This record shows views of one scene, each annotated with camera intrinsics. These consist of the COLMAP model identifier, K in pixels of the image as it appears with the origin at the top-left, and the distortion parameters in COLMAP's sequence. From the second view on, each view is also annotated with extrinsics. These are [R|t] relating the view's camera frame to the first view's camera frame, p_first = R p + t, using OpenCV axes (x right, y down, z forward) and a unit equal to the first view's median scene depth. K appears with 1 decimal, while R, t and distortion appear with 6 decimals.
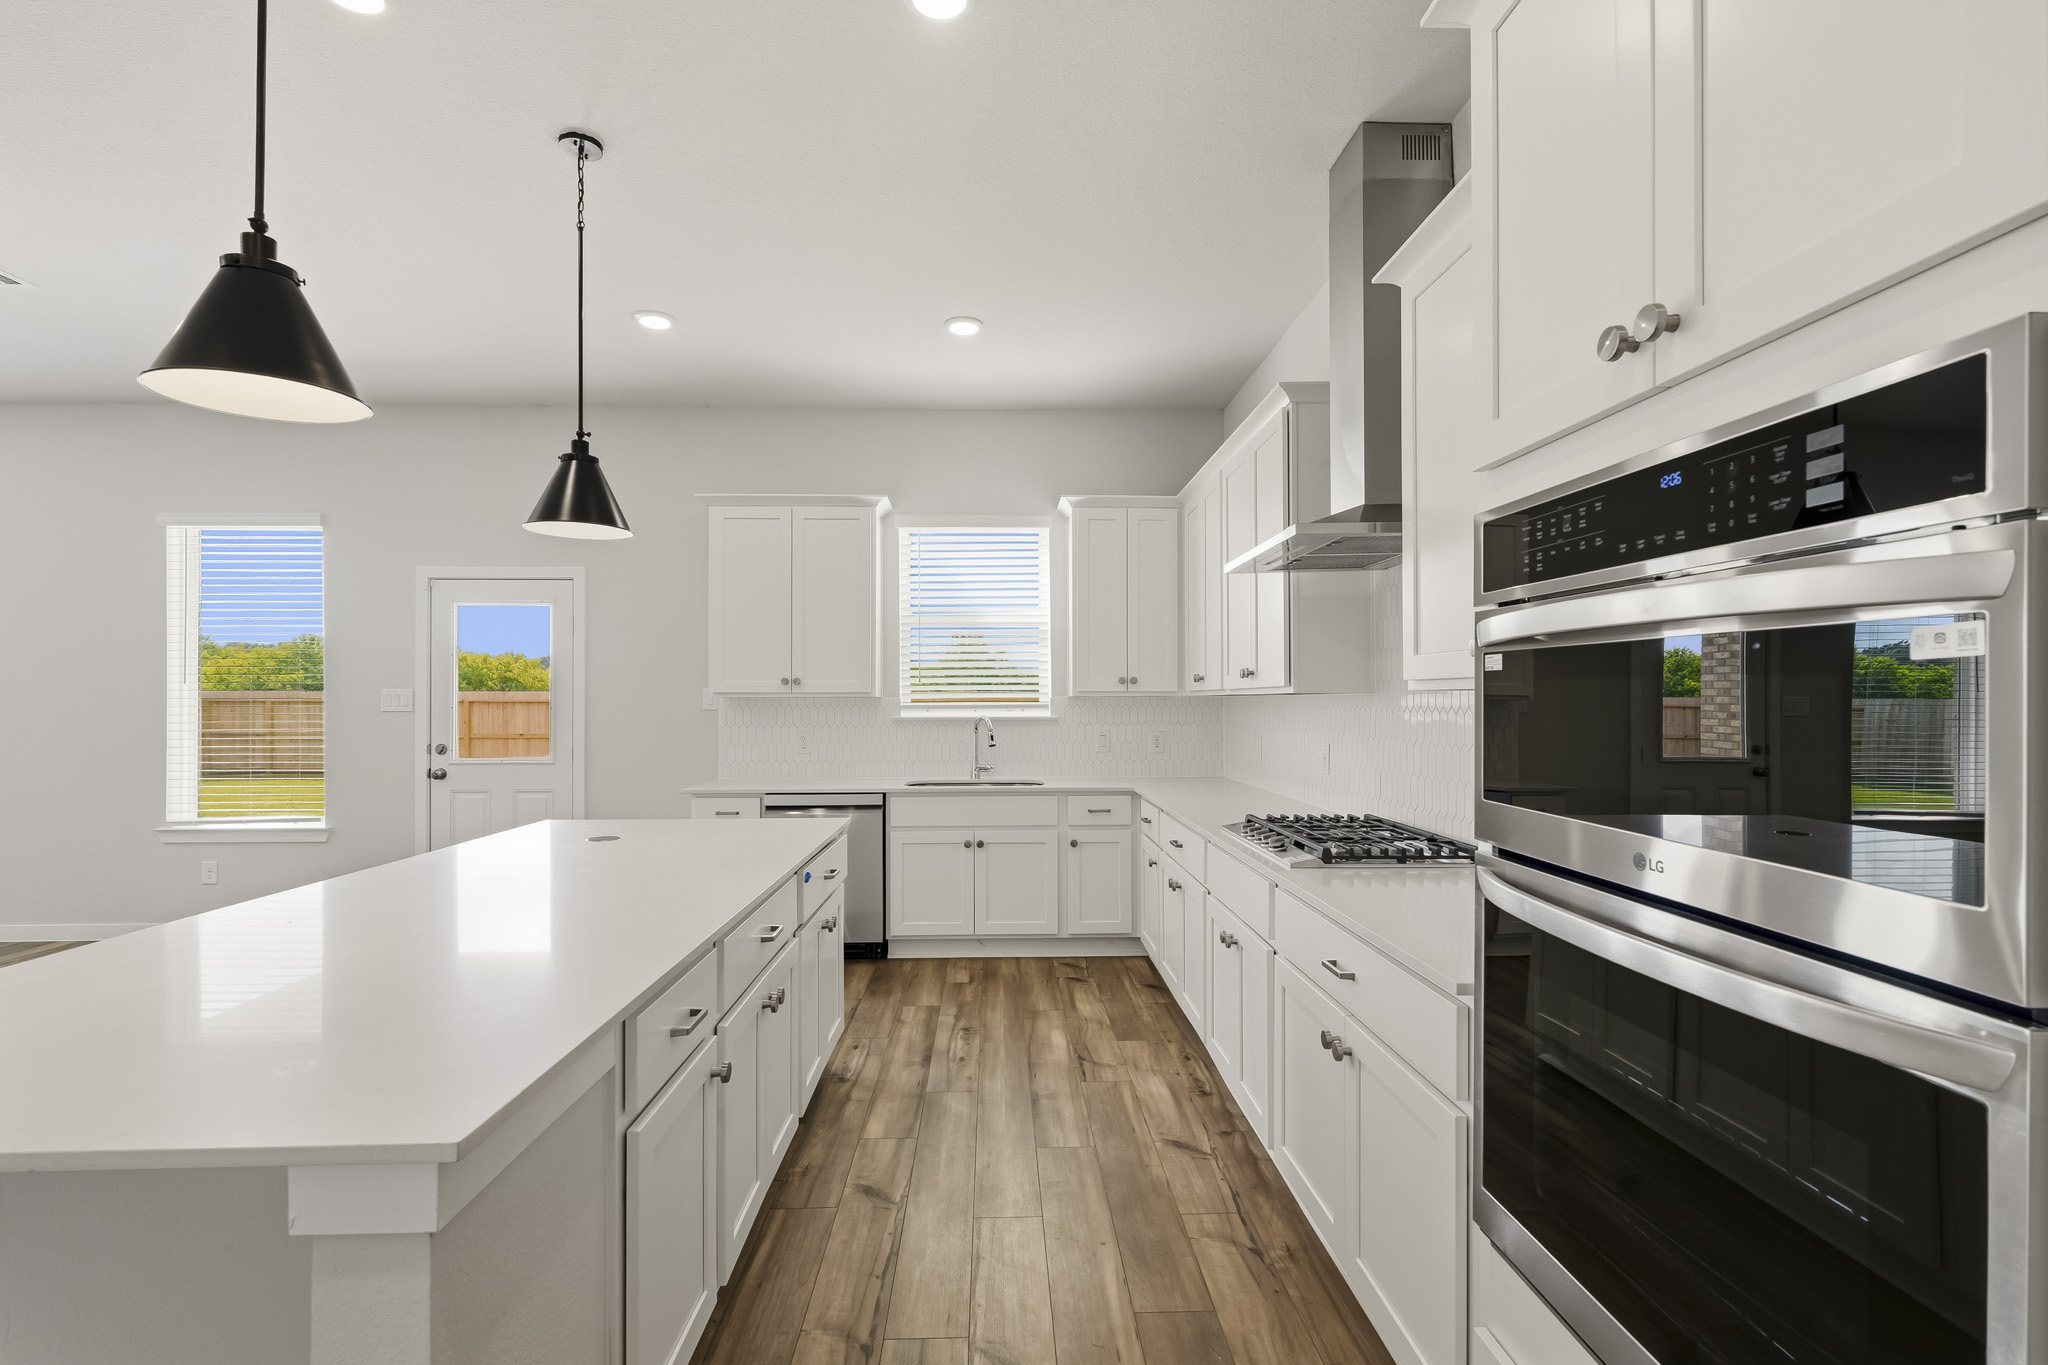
lens RADIAL K [[920.1, 0, 1024.5], [0, 920.1, 699.0], [0, 0, 1]] dist [-0.000878, -0.000108]
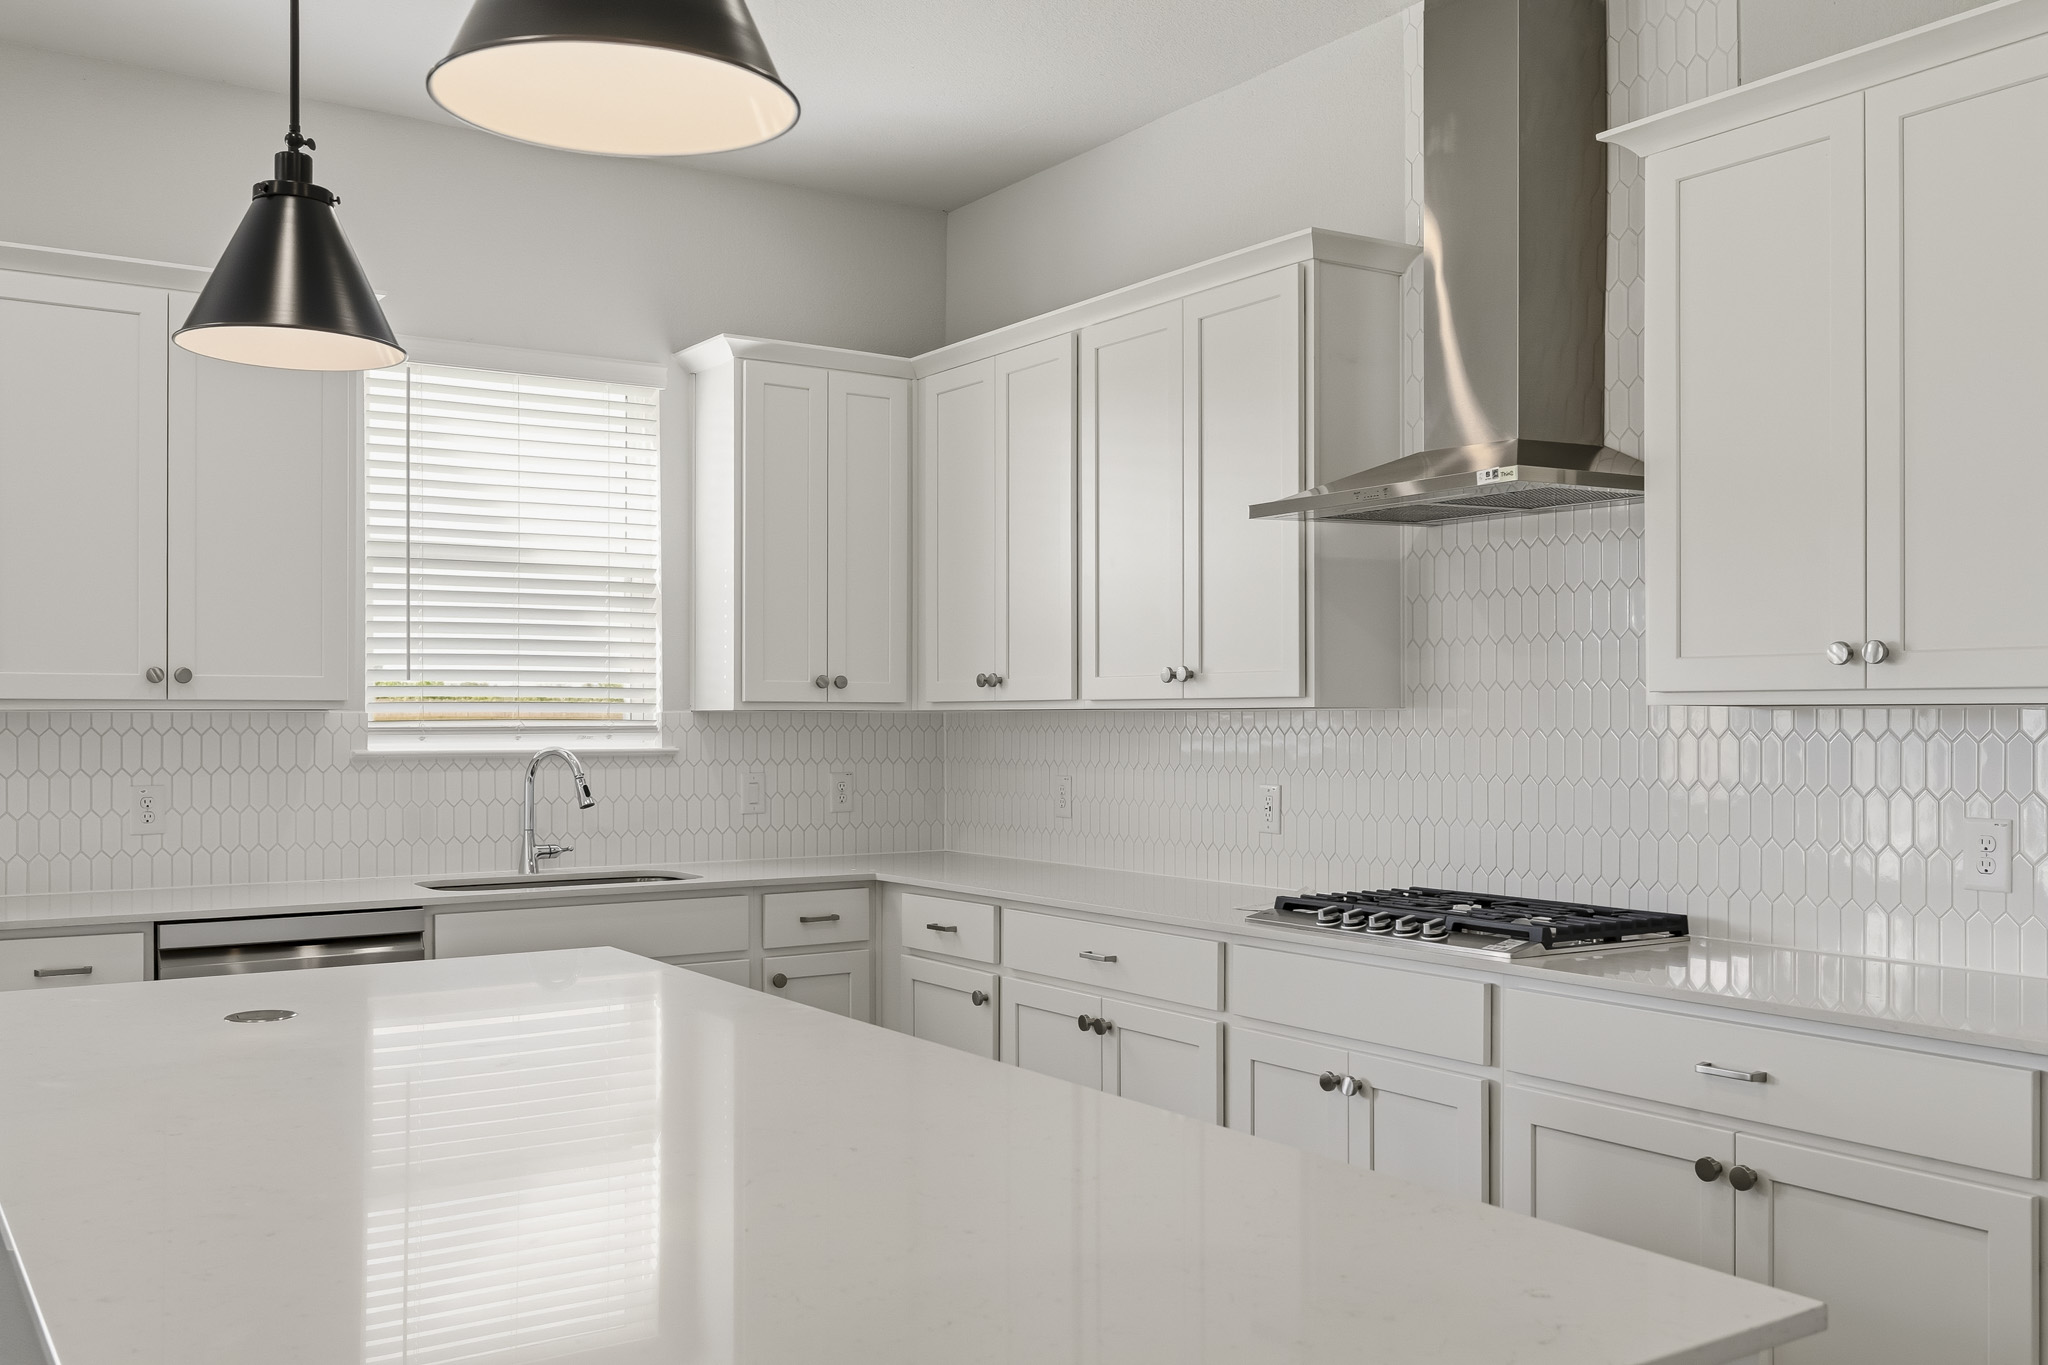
lens RADIAL K [[1797.1, 0, 1026.6], [0, 1797.1, 714.8], [0, 0, 1]] dist [0.004105, -0.000487]
pose [[0.847755, 0.003187, 0.530379, -0.363946], [-0.002953, 0.999995, -0.001289, 0.000505], [-0.530380, -0.000474, 0.847760, 0.021278]]
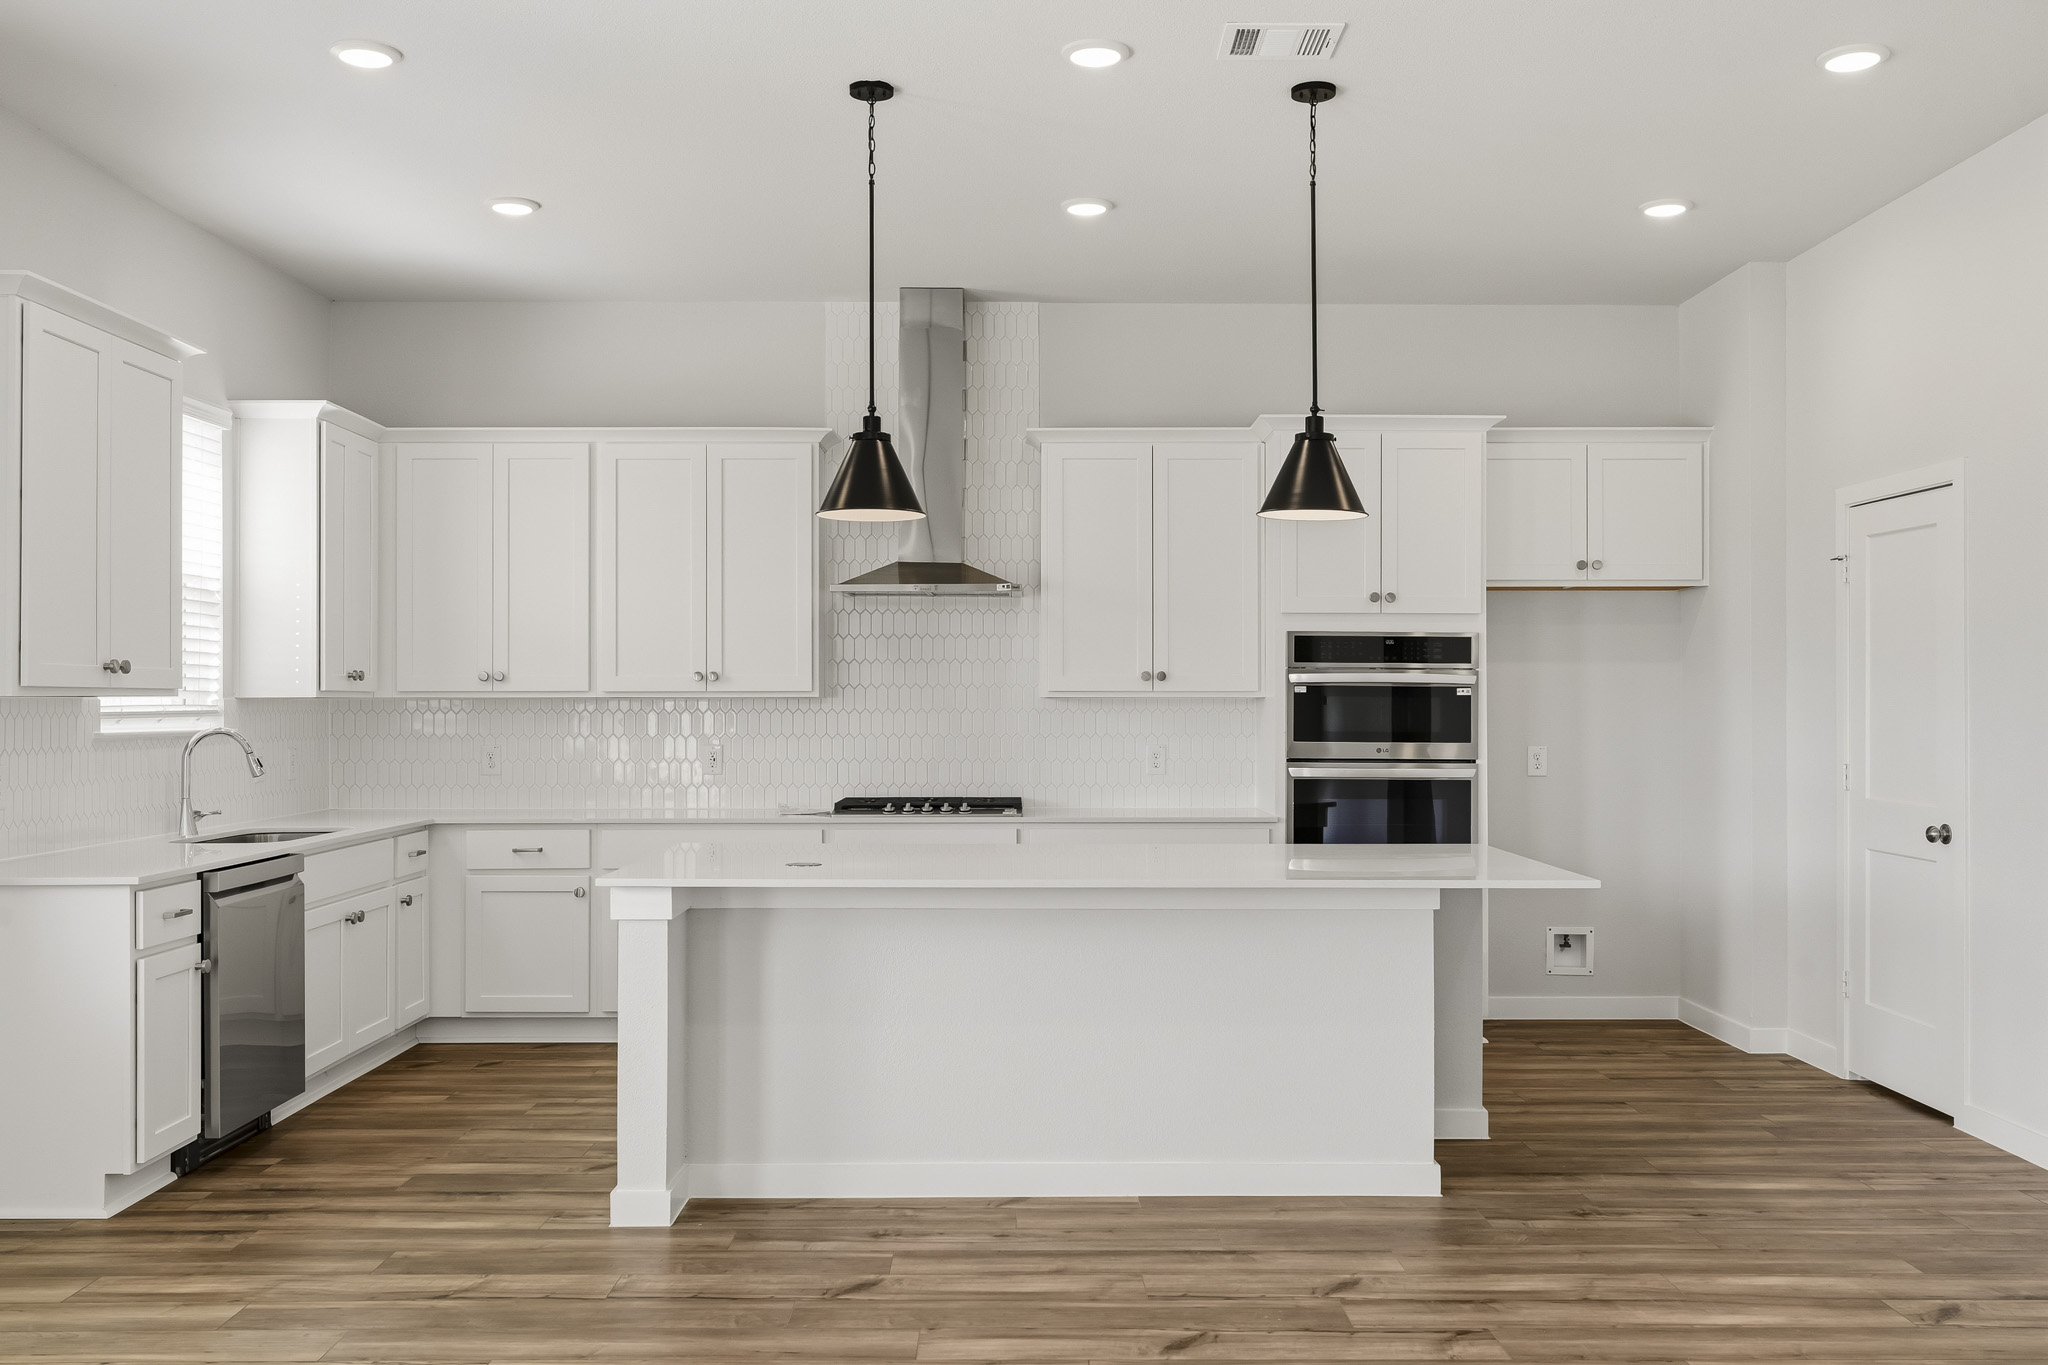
lens RADIAL K [[1758.5, 0, 1024.0], [0, 1758.5, 682.5], [0, 0, 1]] dist [0.004495, 0.002447]
pose [[0.029556, 0.012795, 0.999481, -1.244267], [-0.002282, 0.999916, -0.012733, 0.001346], [-0.999561, -0.001904, 0.029582, 0.447323]]
